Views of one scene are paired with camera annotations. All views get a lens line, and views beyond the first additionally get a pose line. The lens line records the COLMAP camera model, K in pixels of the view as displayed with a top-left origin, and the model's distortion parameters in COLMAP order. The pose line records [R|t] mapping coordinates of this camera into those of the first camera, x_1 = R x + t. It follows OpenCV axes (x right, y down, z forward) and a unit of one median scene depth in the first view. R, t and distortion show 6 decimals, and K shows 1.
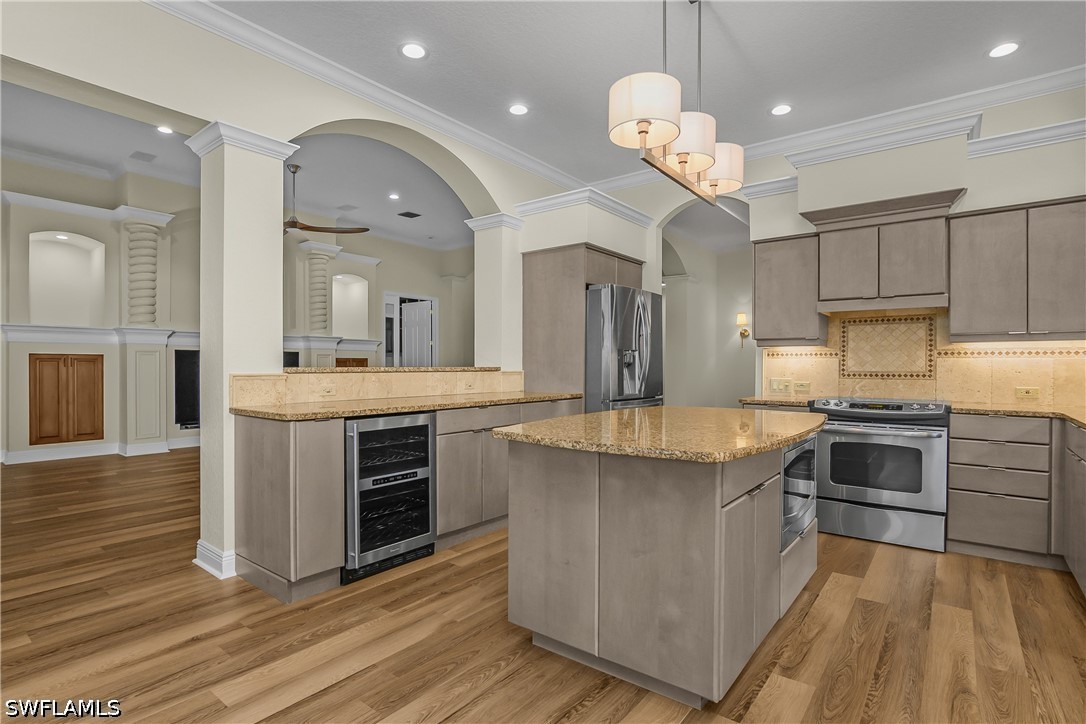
lens RADIAL K [[541.6, 0, 521.7], [0, 541.6, 365.3], [0, 0, 1]] dist [-0.028739, 0.007937]
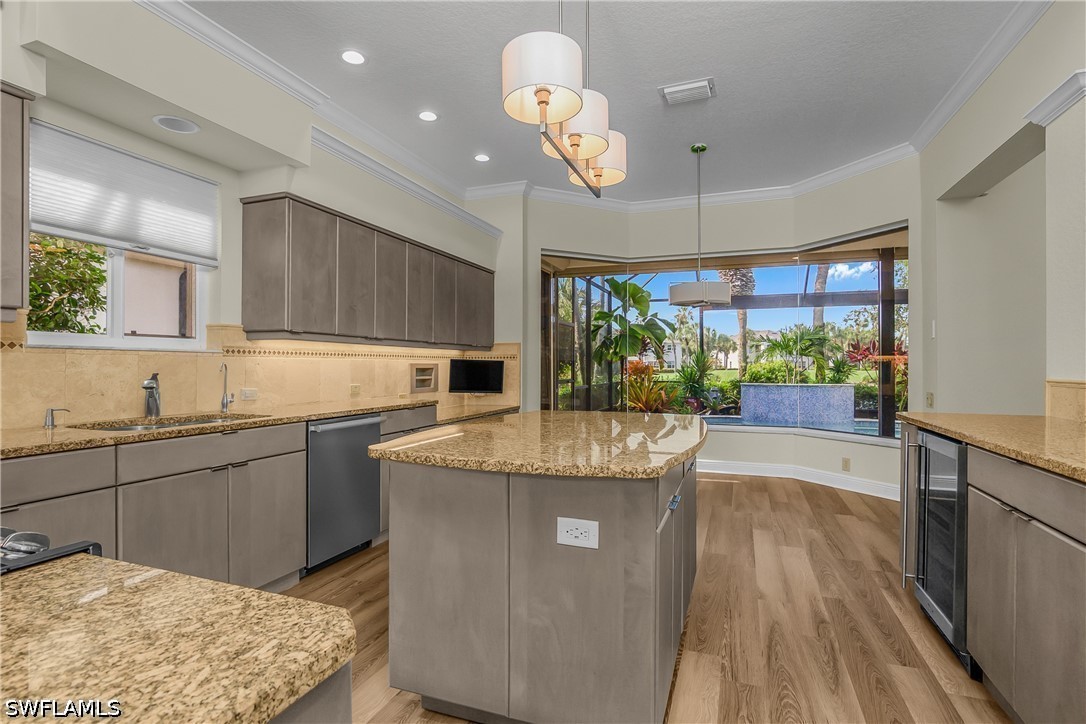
lens RADIAL K [[564.5, 0, 536.8], [0, 564.5, 367.0], [0, 0, 1]] dist [-0.019265, 0.000199]
pose [[-0.946121, -0.003736, -0.323792, 0.428781], [-0.004308, 0.999990, 0.001051, -0.000549], [0.323785, 0.002390, -0.946128, 1.210971]]
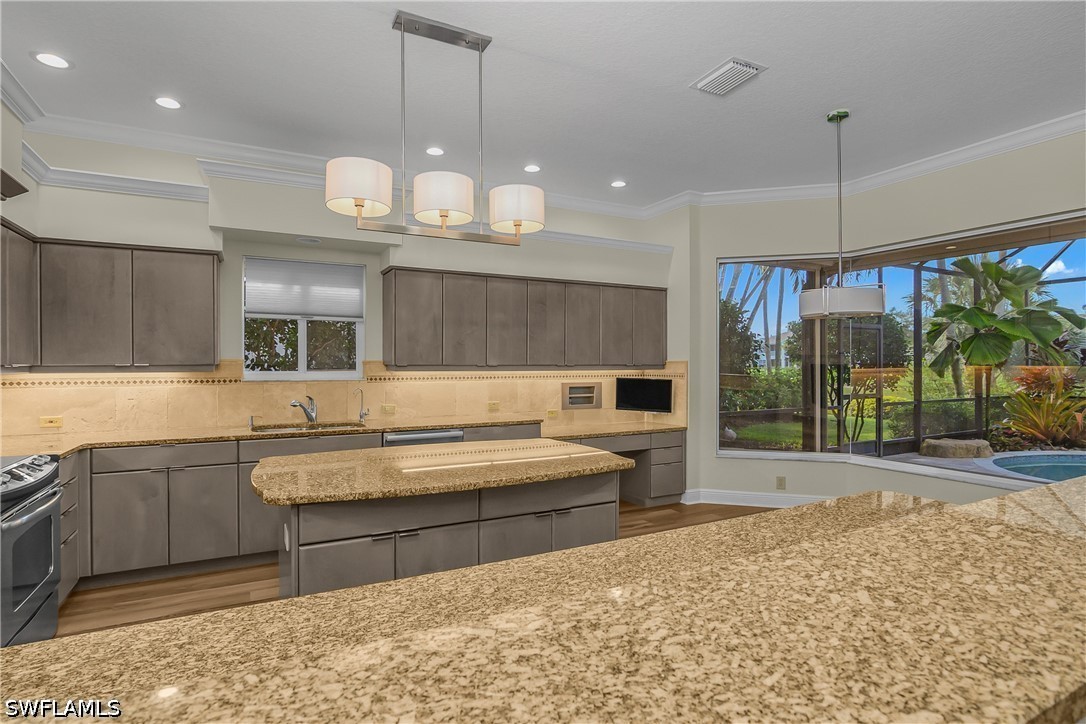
lens RADIAL K [[559.9, 0, 513.8], [0, 559.9, 361.9], [0, 0, 1]] dist [-0.000037, 0.000095]
pose [[-0.910767, -0.002600, 0.412913, -0.185396], [-0.002575, 0.999996, 0.000618, -0.059568], [-0.412913, -0.000500, -0.910770, 1.255339]]
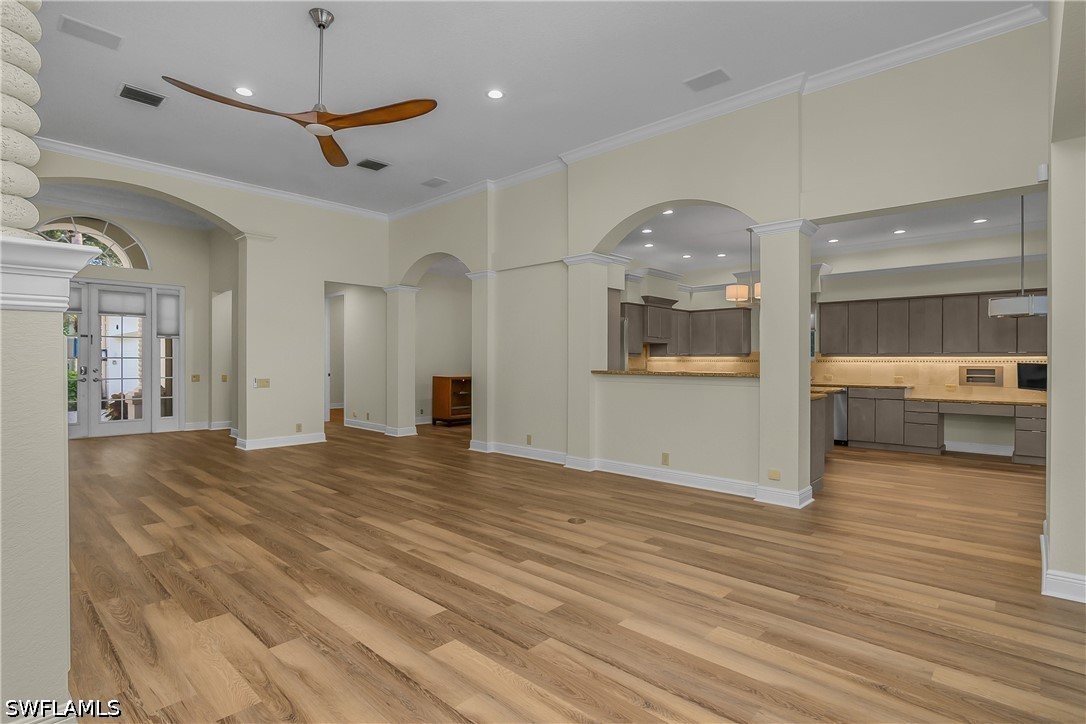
lens RADIAL K [[535.7, 0, 560.4], [0, 535.7, 358.5], [0, 0, 1]] dist [-0.023175, -0.000177]
pose [[0.046326, -0.001868, 0.998925, -1.641623], [-0.000491, 0.999998, 0.001893, -0.035055], [-0.998926, -0.000578, 0.046325, 1.240146]]
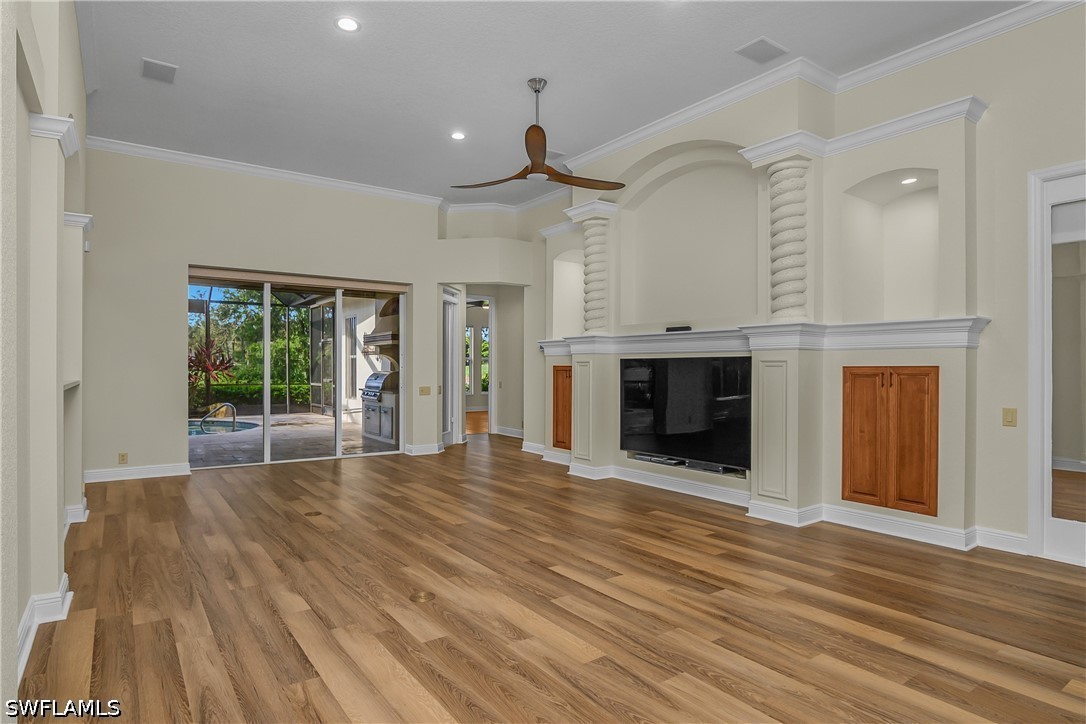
lens RADIAL K [[603.8, 0, 554.4], [0, 603.8, 366.2], [0, 0, 1]] dist [-0.022920, 0.001241]
pose [[-0.262599, -0.004736, -0.964893, 0.485597], [-0.004335, 0.999984, -0.003729, -0.025131], [0.964895, 0.003204, -0.262616, 2.074701]]
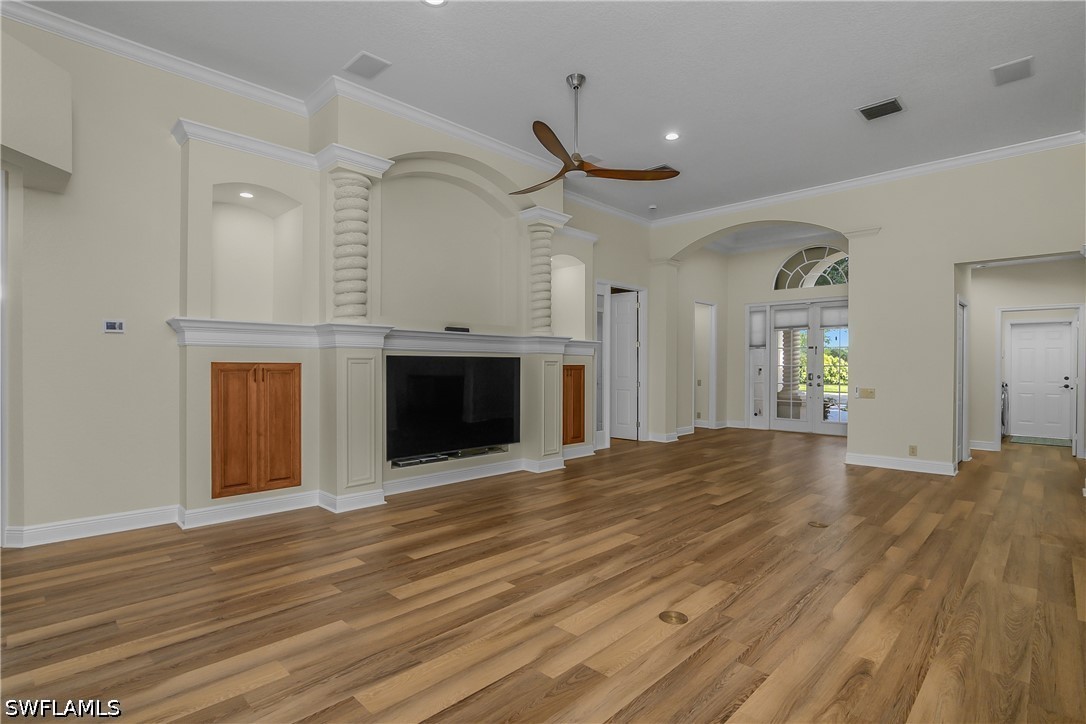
lens RADIAL K [[541.6, 0, 521.7], [0, 541.6, 365.3], [0, 0, 1]] dist [-0.028739, 0.007937]
pose [[0.993538, 0.001694, -0.113490, -0.712030], [-0.001960, 0.999996, -0.002227, -0.027103], [0.113486, 0.002435, 0.993537, 0.573349]]
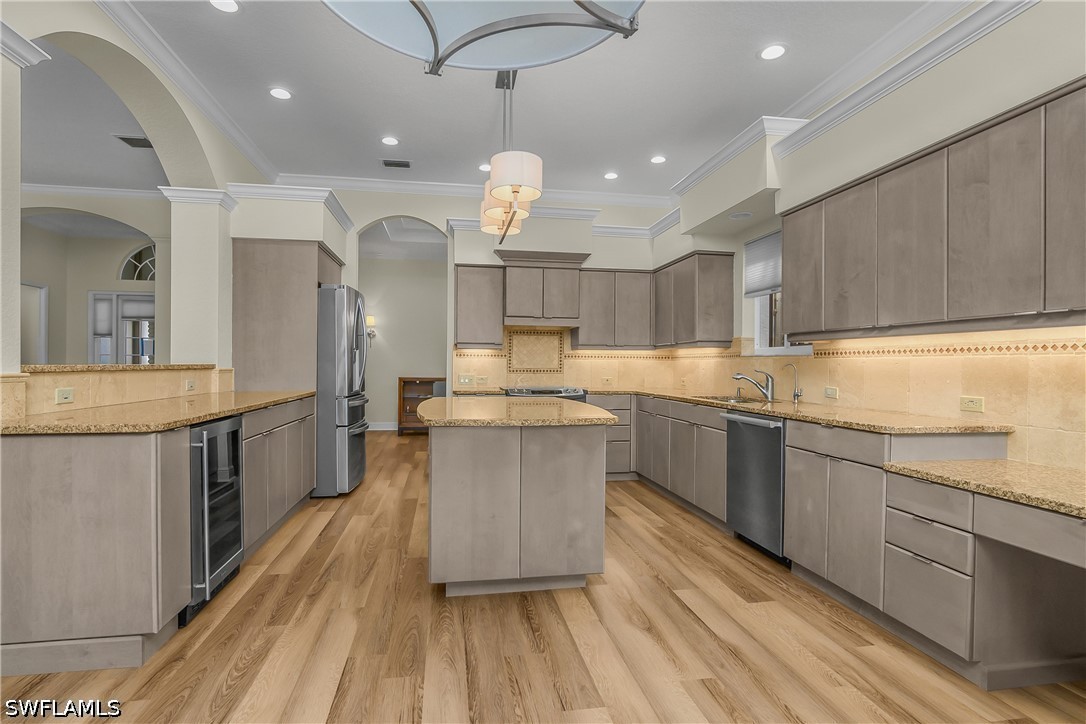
lens RADIAL K [[542.1, 0, 540.2], [0, 542.1, 361.6], [0, 0, 1]] dist [-0.019770, 0.000091]
pose [[0.659638, 0.005996, 0.751559, -0.427009], [-0.005494, 0.999980, -0.003156, -0.001592], [-0.751563, -0.002047, 0.659658, 0.029077]]
